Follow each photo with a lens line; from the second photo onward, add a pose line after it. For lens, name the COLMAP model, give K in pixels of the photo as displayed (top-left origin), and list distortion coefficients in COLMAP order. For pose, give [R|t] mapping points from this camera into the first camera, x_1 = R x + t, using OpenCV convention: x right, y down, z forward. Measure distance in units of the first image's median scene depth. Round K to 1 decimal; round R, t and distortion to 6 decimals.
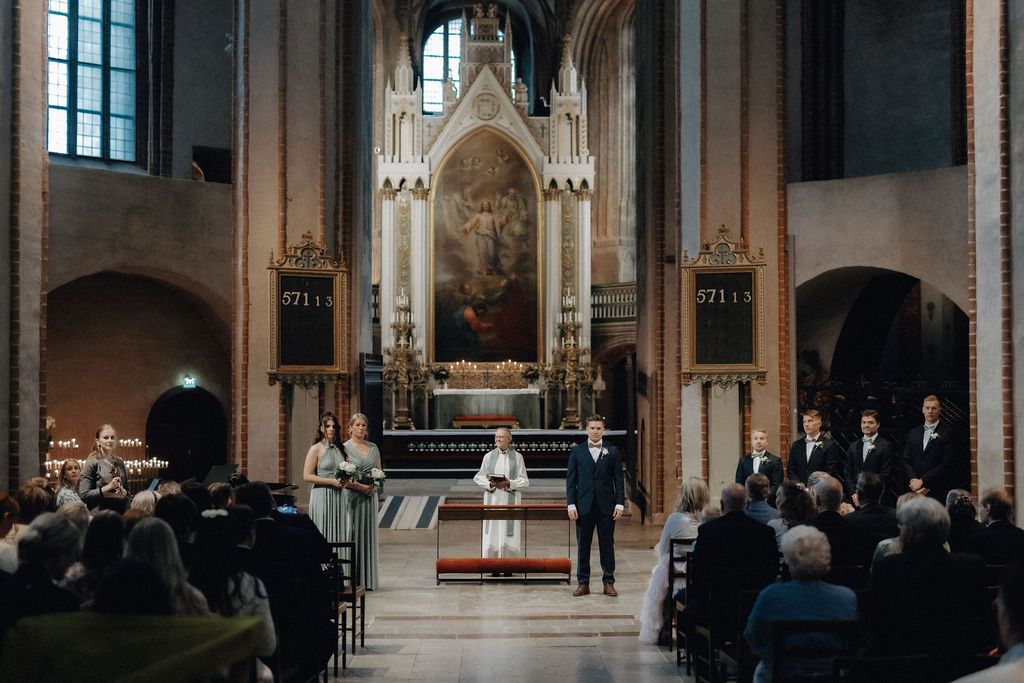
lens RADIAL K [[1426.4, 0, 512.1], [0, 1426.4, 364.3], [0, 0, 1]] dist [0.011918, 0.001134]
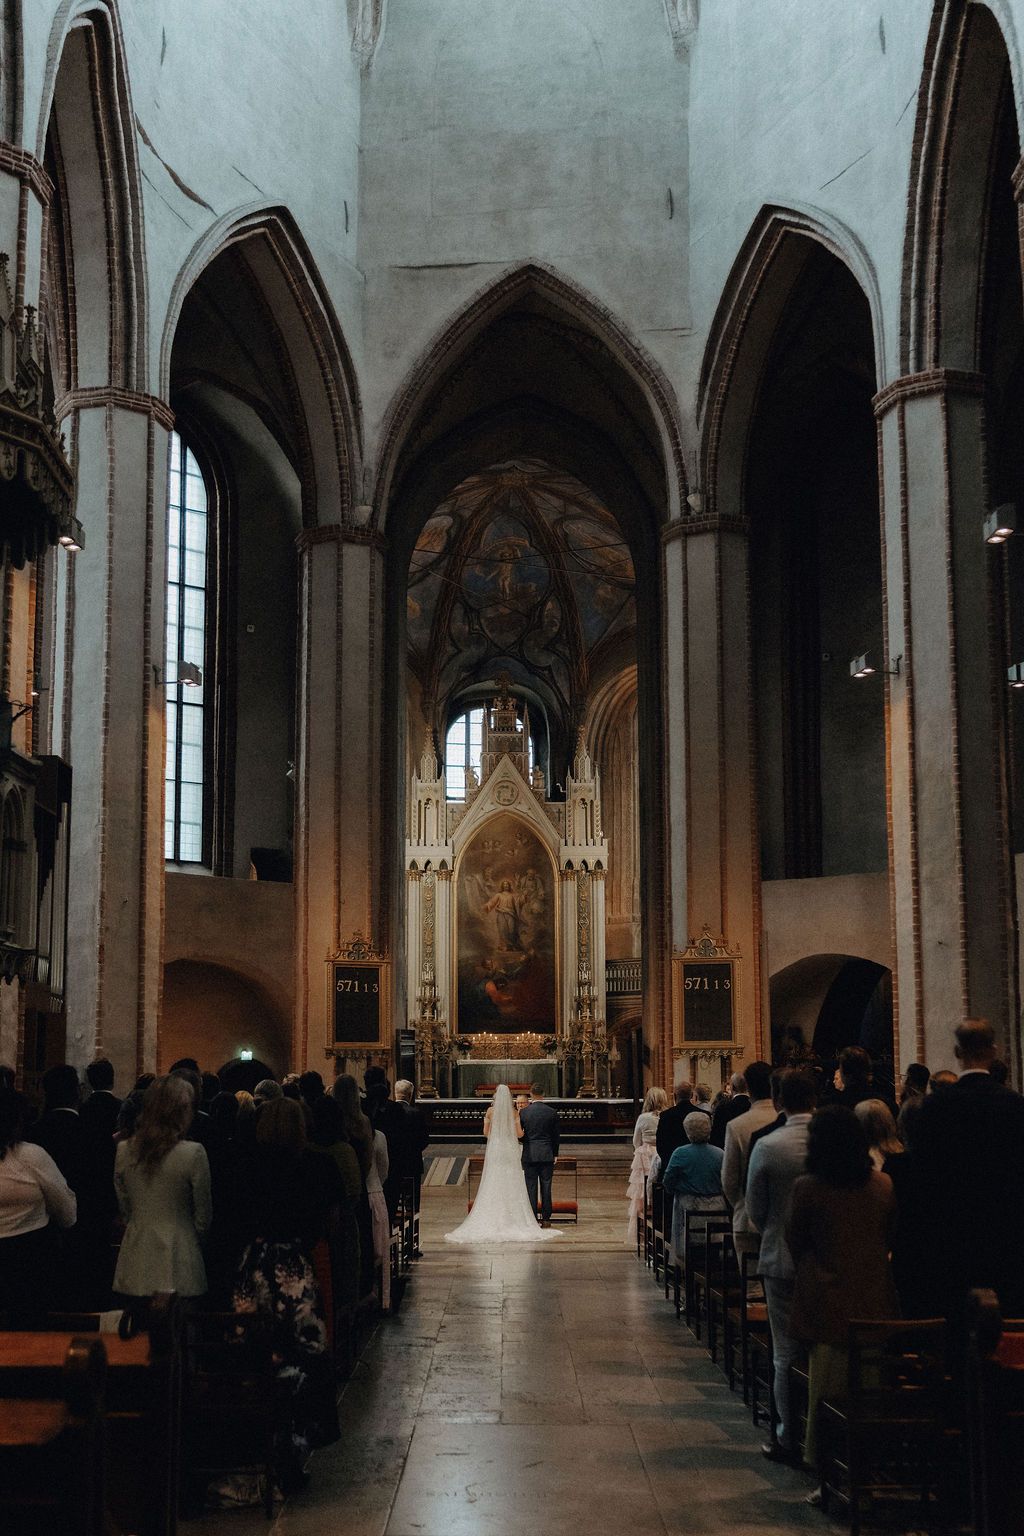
lens RADIAL K [[1577.7, 0, 473.4], [0, 1577.7, 891.4], [0, 0, 1]] dist [0.002833, -0.023826]
pose [[0.999269, -0.004631, -0.037954, 0.002019], [0.001360, 0.996315, -0.085756, -0.006314], [0.038211, 0.085642, 0.995593, -0.173070]]
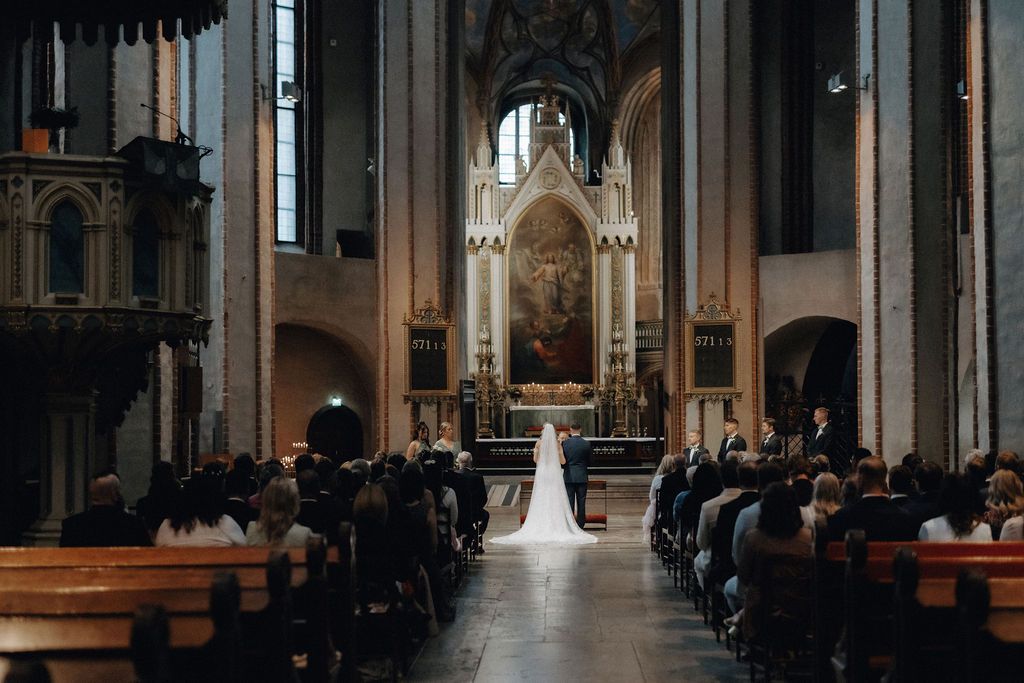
lens RADIAL K [[1434.9, 0, 529.9], [0, 1434.9, 378.6], [0, 0, 1]] dist [0.016390, 0.041064]
pose [[0.999416, -0.006537, -0.033541, 0.005004], [0.006480, 0.999977, -0.001811, -0.004158], [0.033552, 0.001593, 0.999436, -0.256657]]
